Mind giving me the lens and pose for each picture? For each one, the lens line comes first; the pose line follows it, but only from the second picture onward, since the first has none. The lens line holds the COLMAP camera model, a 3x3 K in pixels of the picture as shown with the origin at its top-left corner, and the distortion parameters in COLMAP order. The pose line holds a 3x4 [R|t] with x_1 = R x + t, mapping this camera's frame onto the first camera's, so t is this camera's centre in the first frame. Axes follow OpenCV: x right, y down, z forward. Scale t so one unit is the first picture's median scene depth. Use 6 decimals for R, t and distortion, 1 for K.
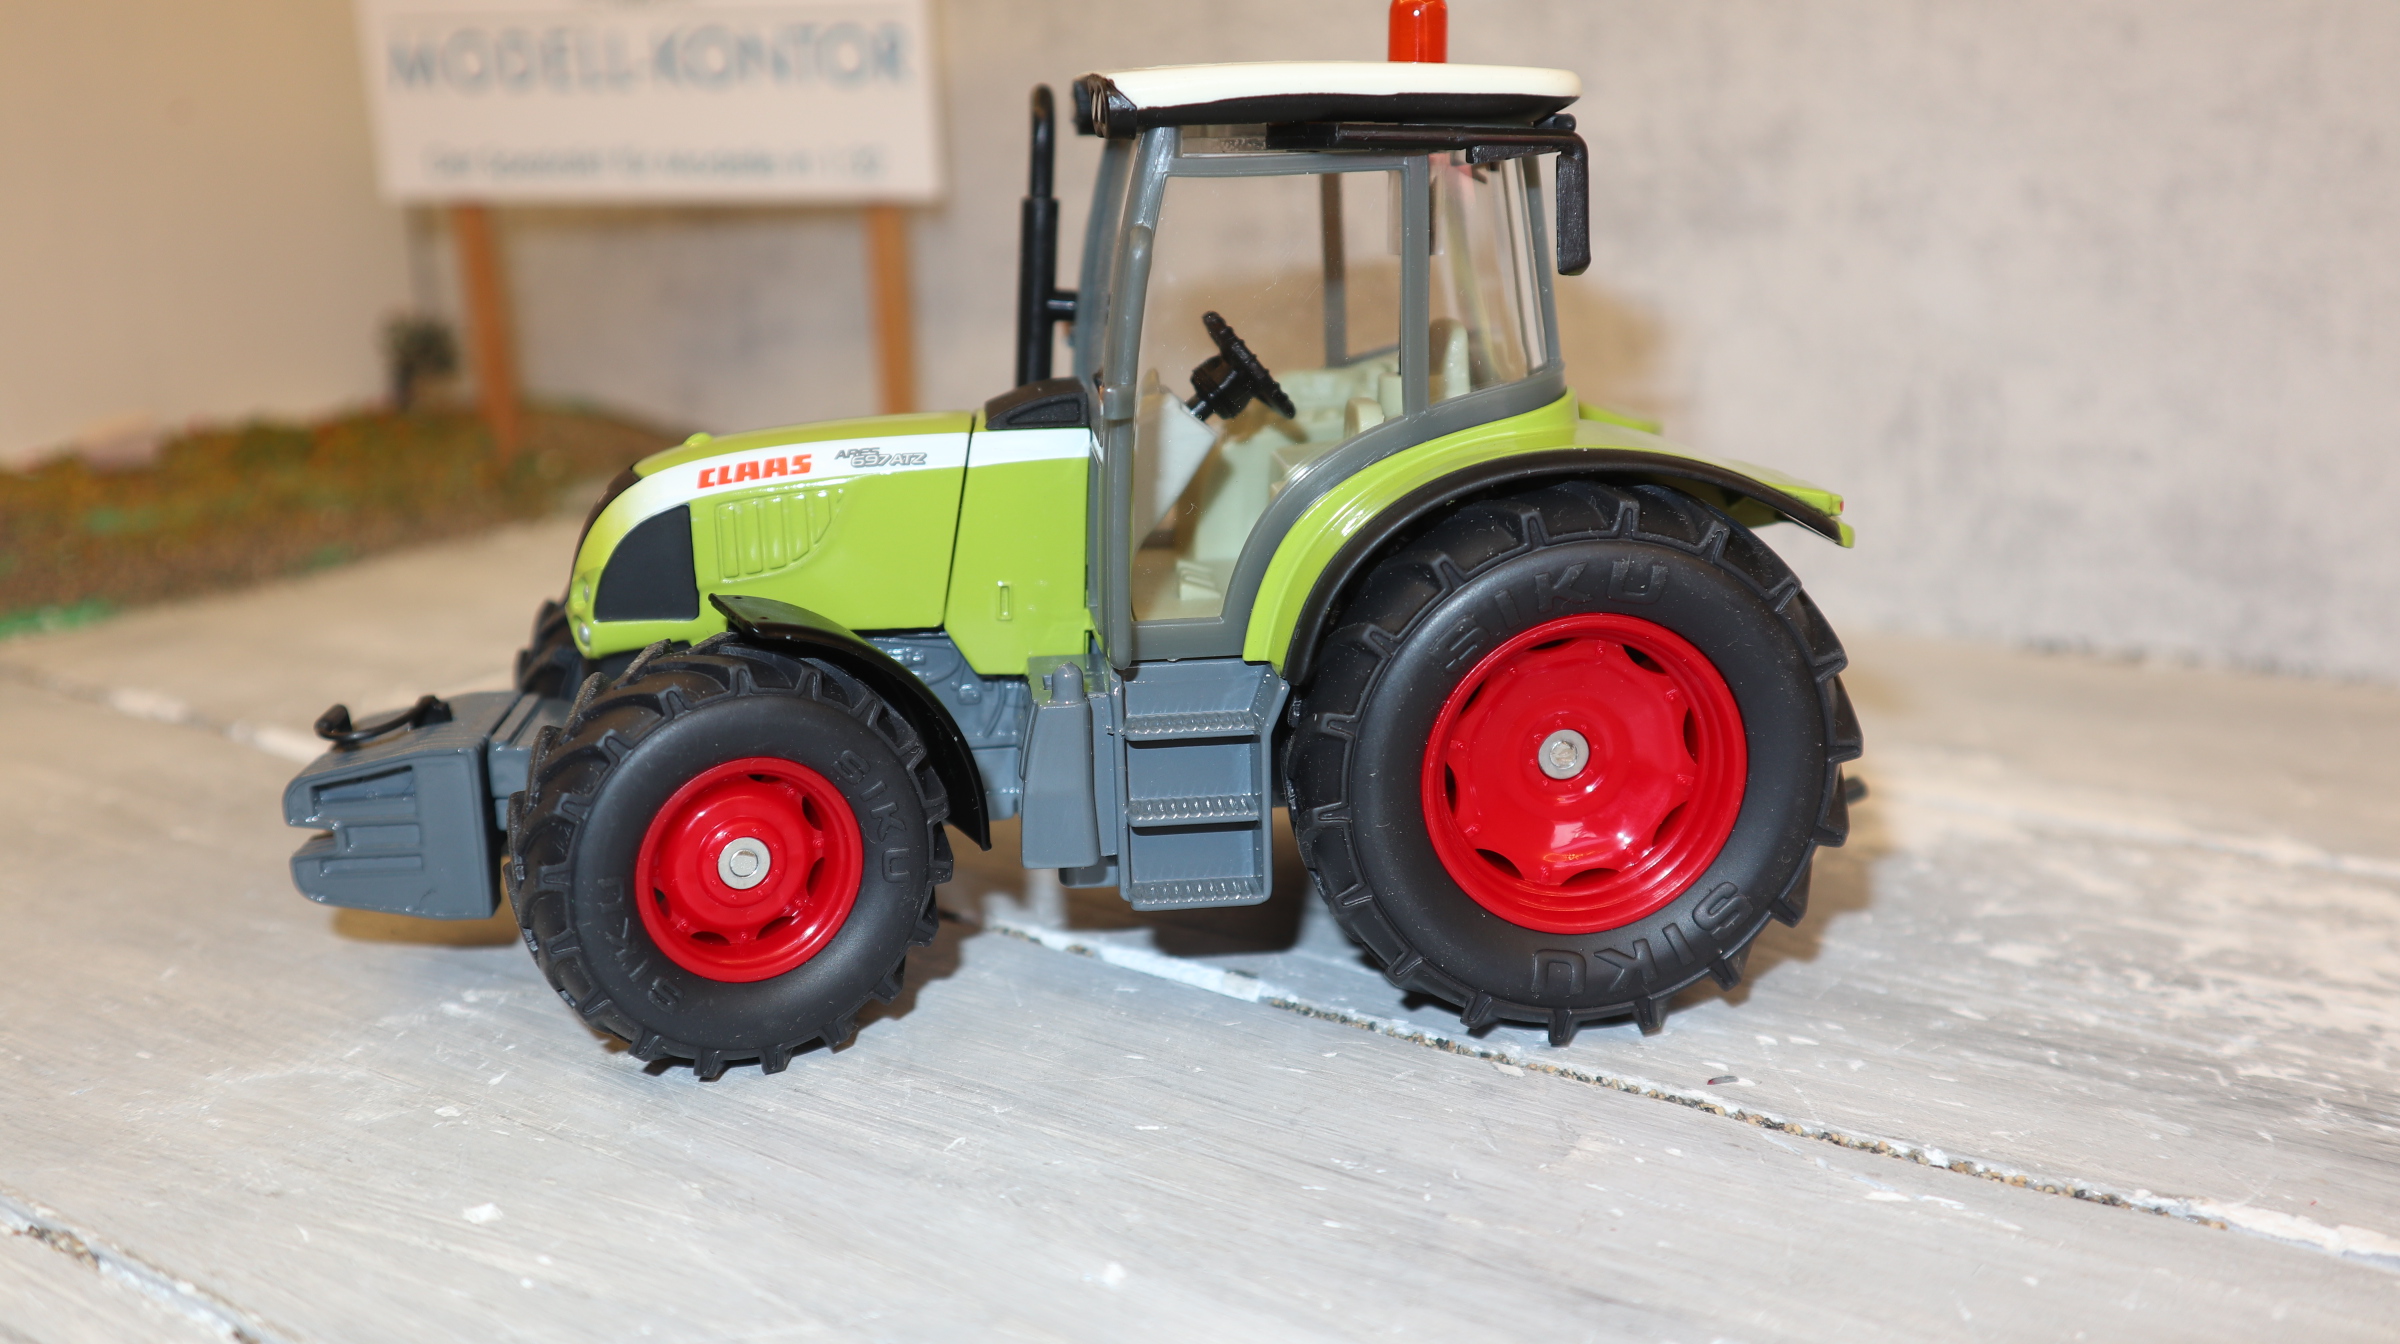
lens RADIAL K [[2050.8, 0, 1200.0], [0, 2050.8, 672.0], [0, 0, 1]] dist [-0.057121, 0.064875]
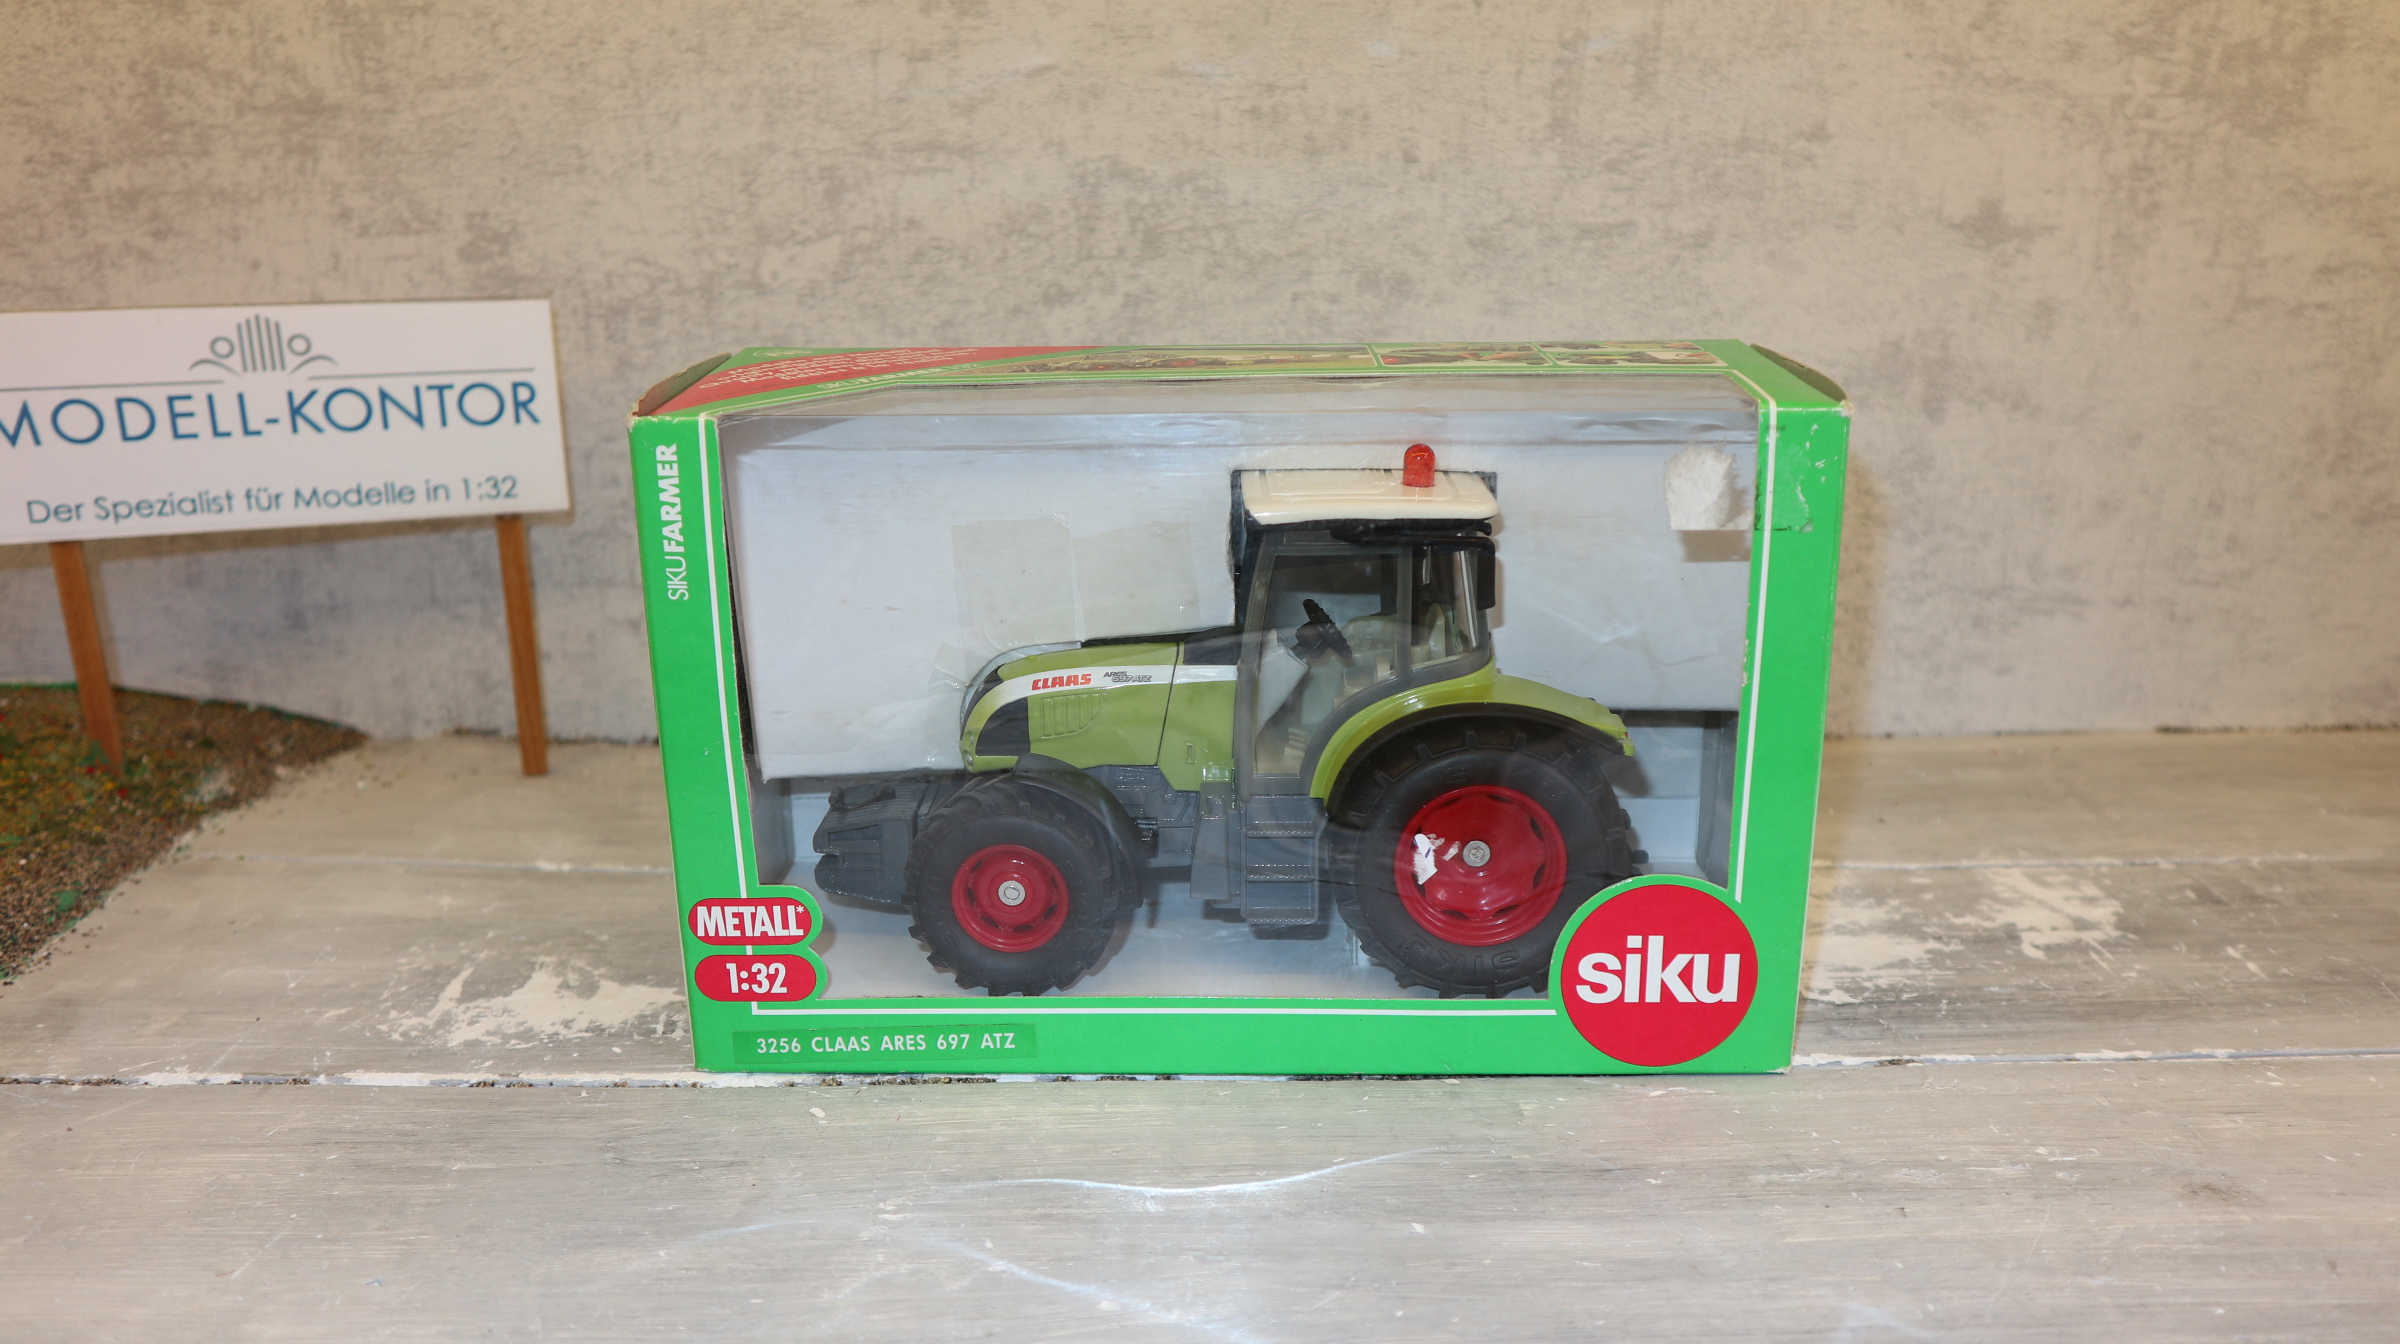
lens RADIAL K [[2076.9, 0, 1200.0], [0, 2076.9, 672.0], [0, 0, 1]] dist [-0.061330, 0.077918]
pose [[0.832058, -0.155187, 0.532539, -0.985217], [0.138392, 0.987784, 0.071621, -0.346606], [-0.537148, 0.014106, 0.843370, -0.513689]]
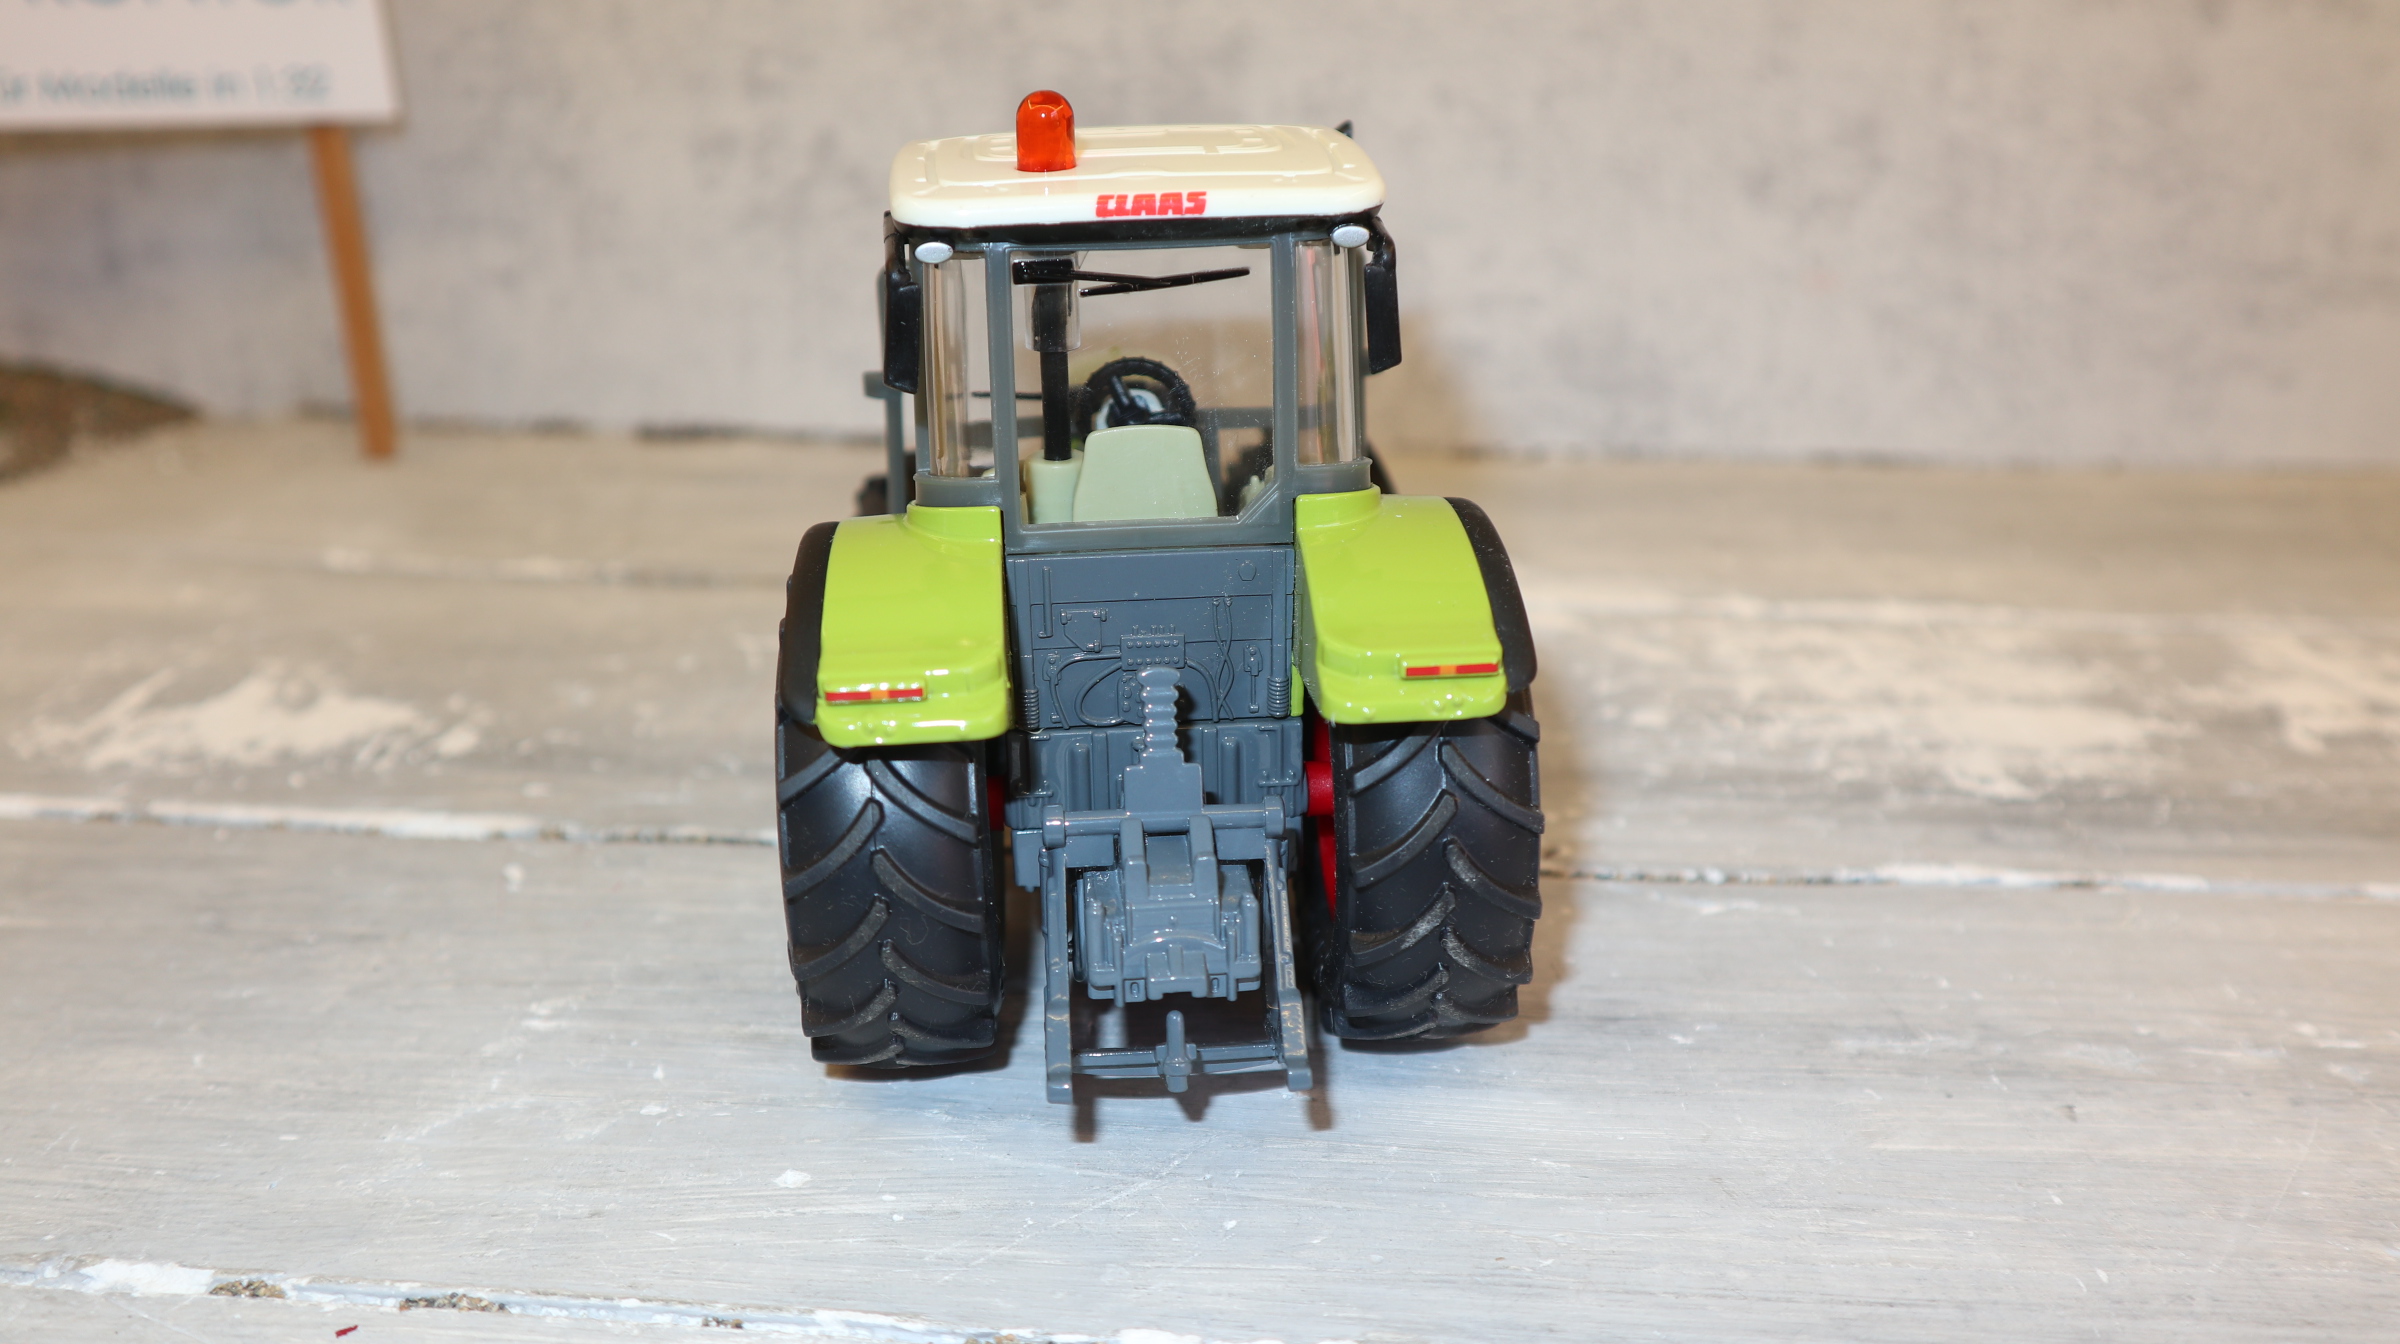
lens RADIAL K [[2069.5, 0, 1200.0], [0, 2069.5, 672.0], [0, 0, 1]] dist [-0.056719, 0.091112]
pose [[0.887552, -0.167292, 0.429260, -0.506999], [0.114031, 0.982521, 0.147137, -0.146056], [-0.446372, -0.081643, 0.891115, -0.131133]]
